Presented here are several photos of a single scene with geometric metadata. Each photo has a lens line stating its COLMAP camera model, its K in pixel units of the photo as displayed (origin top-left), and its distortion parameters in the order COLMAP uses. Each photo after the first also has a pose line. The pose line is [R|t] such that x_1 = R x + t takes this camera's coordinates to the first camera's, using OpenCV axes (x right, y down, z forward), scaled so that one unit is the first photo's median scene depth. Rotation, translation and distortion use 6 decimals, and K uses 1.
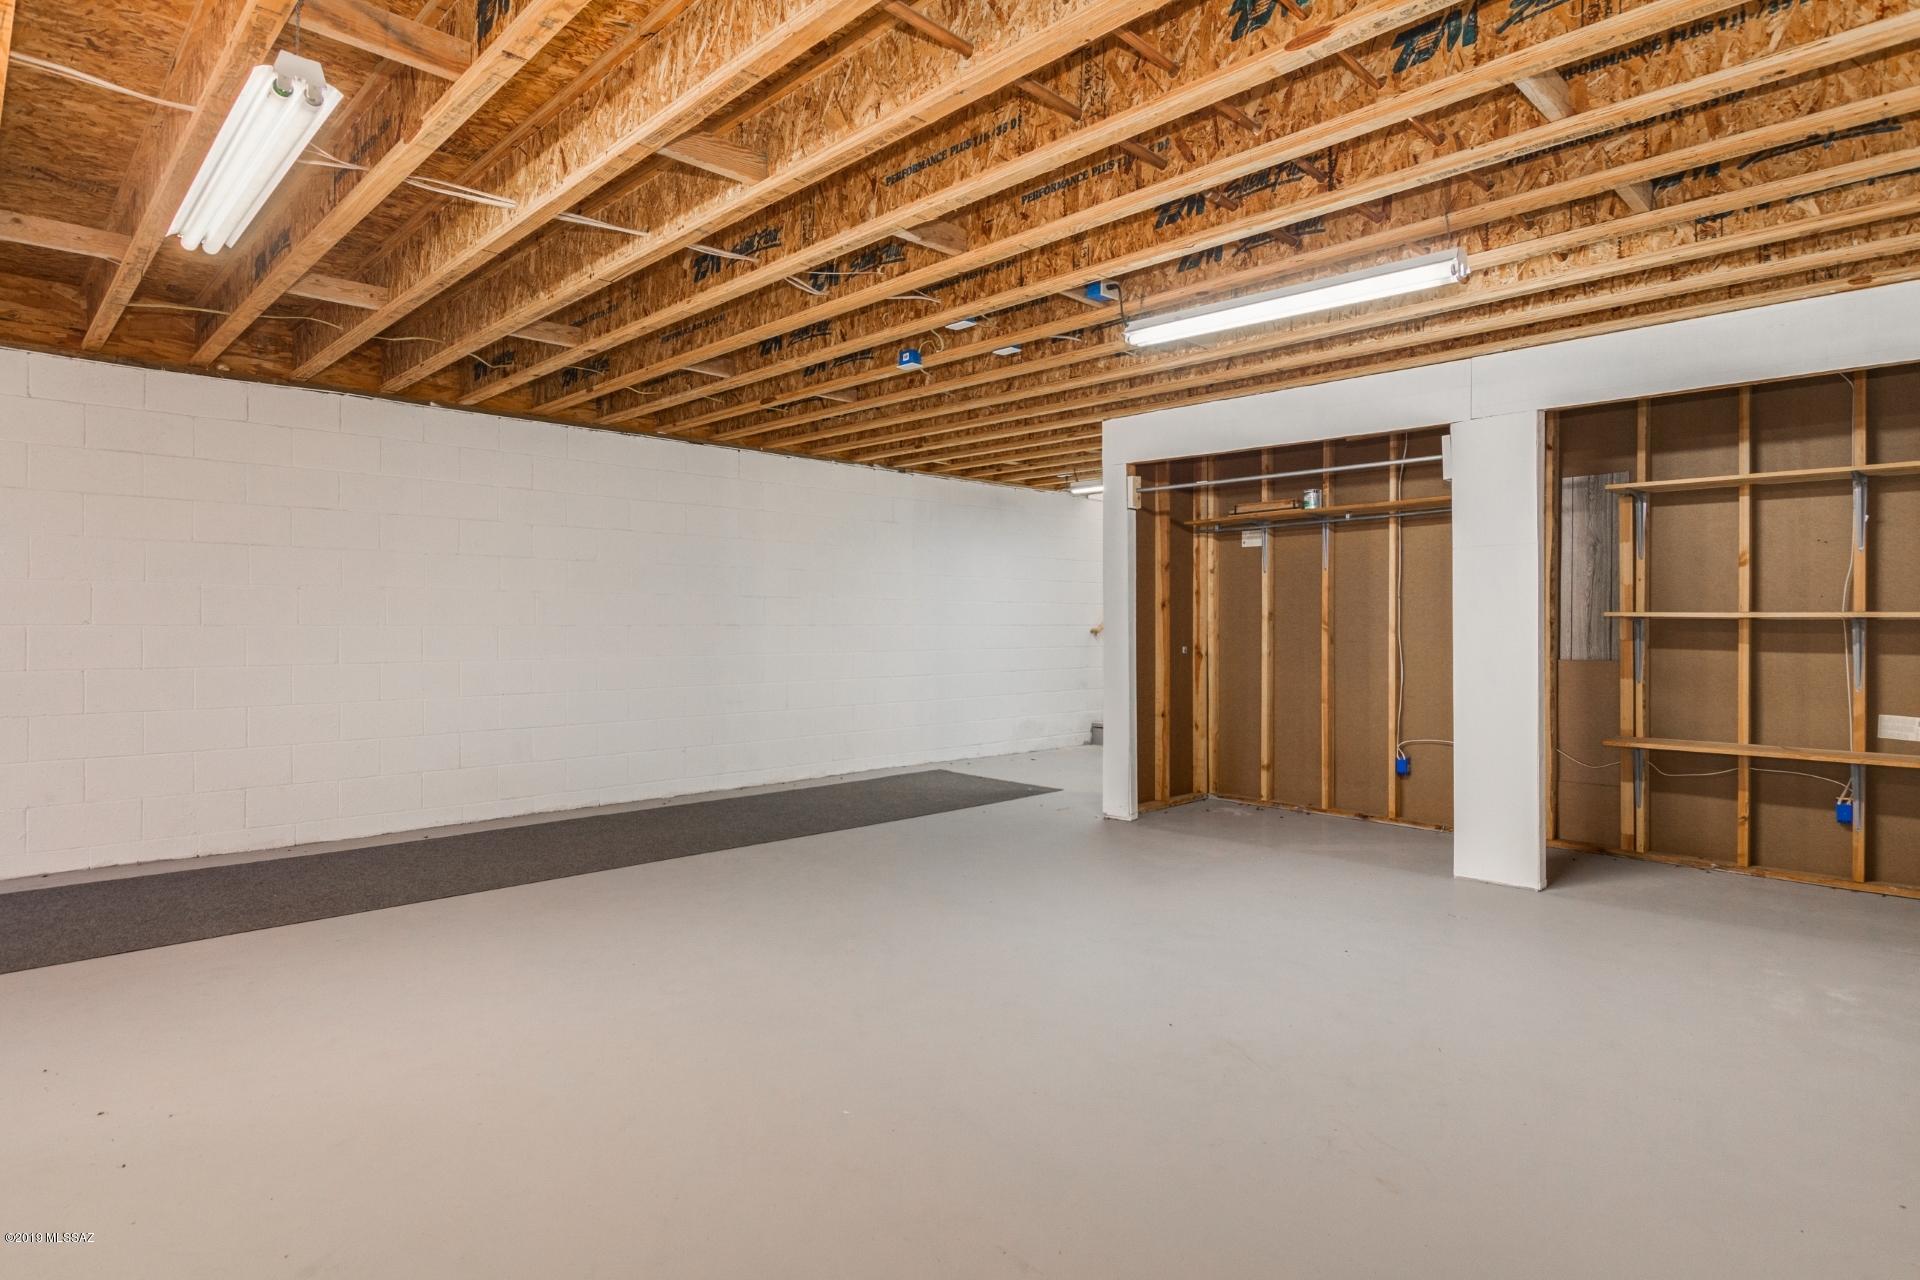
lens RADIAL K [[1049.3, 0, 965.3], [0, 1049.3, 648.6], [0, 0, 1]] dist [0.007817, -0.002828]
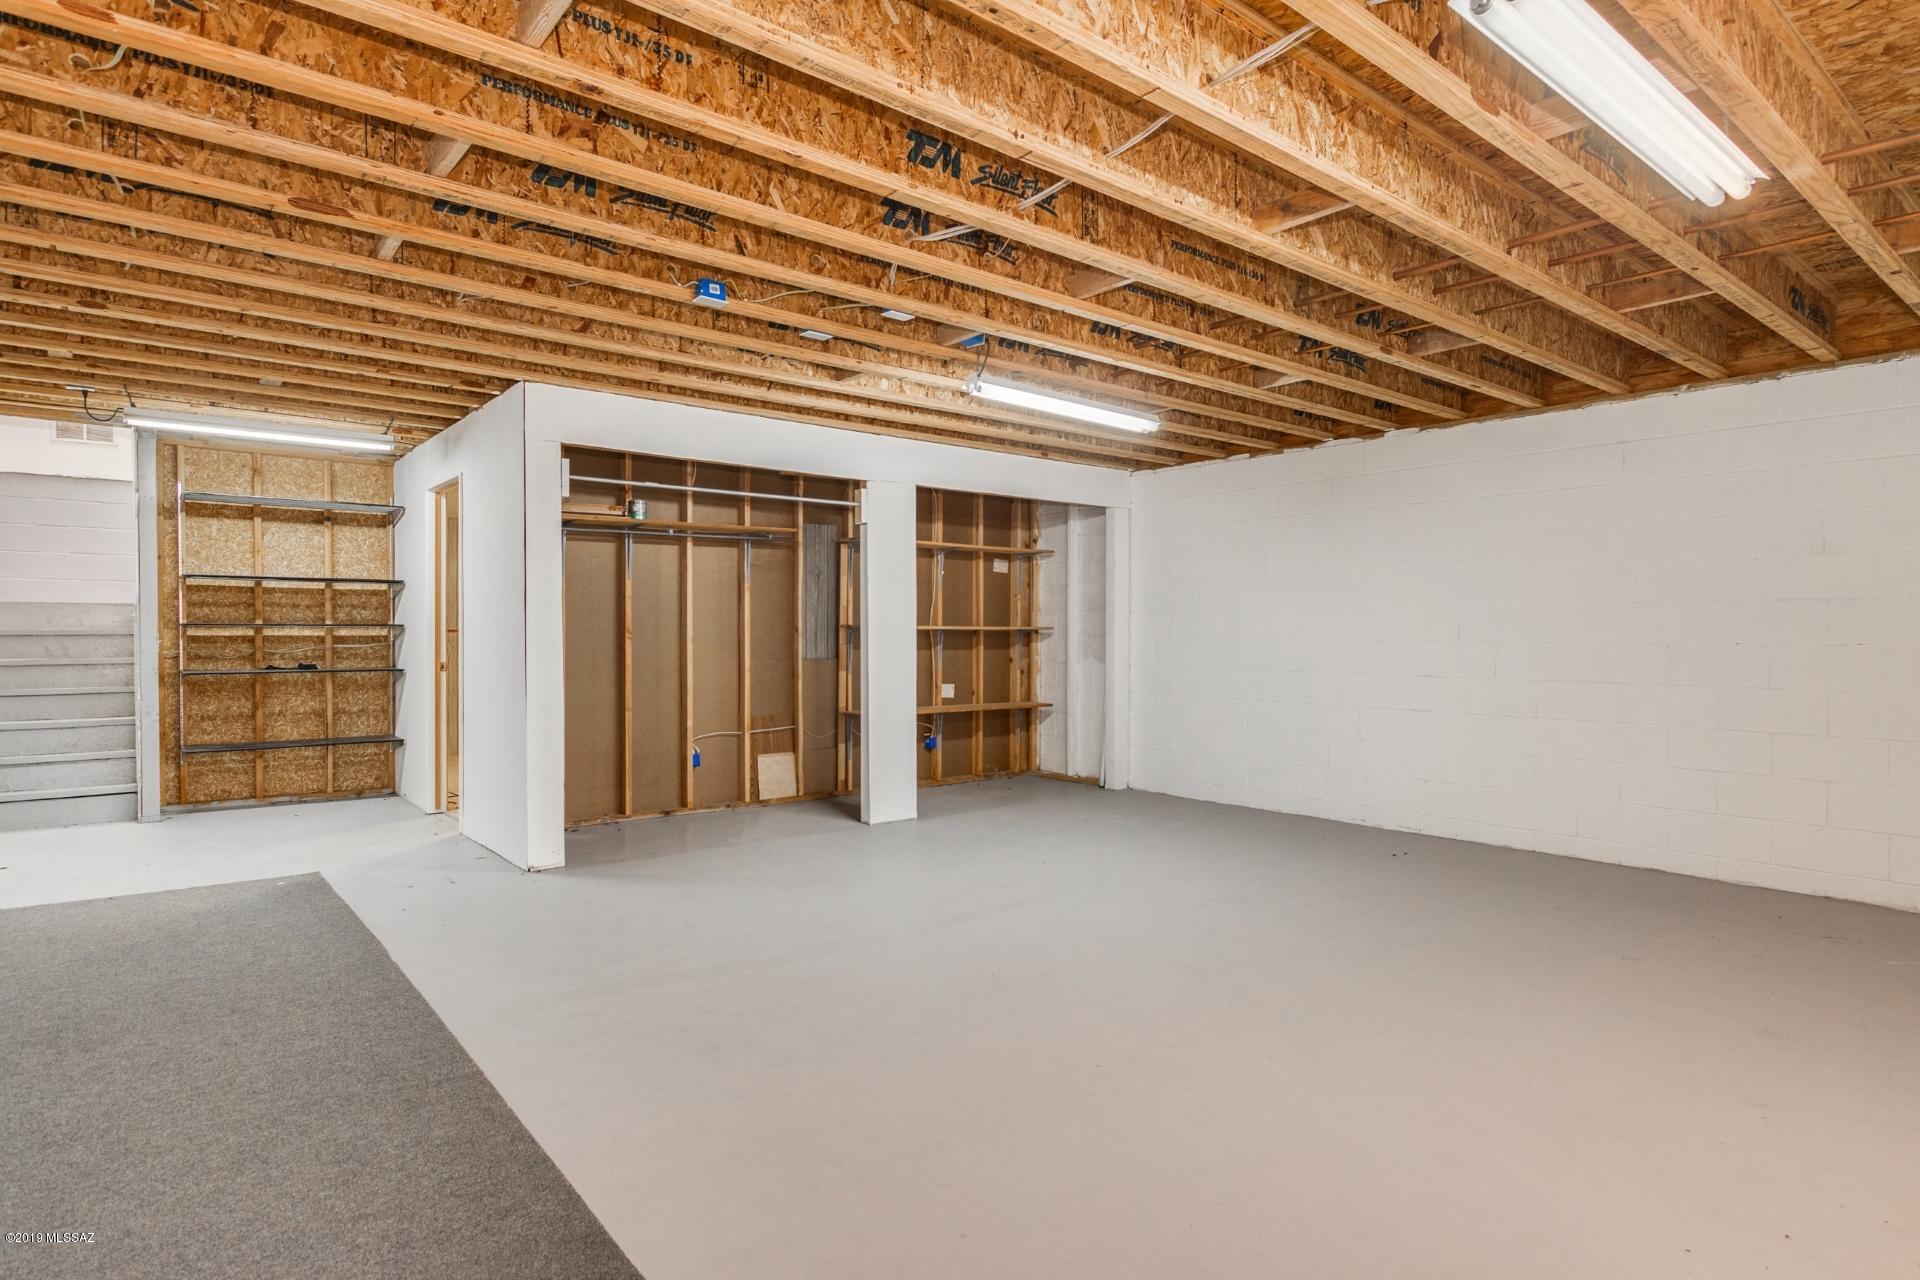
lens RADIAL K [[1049.3, 0, 952.5], [0, 1049.3, 623.3], [0, 0, 1]] dist [0.007817, -0.002828]
pose [[0.077905, 0.013518, 0.996869, -0.830255], [0.024474, 0.999581, -0.015468, -0.011081], [-0.996660, 0.025603, 0.077541, 0.778068]]
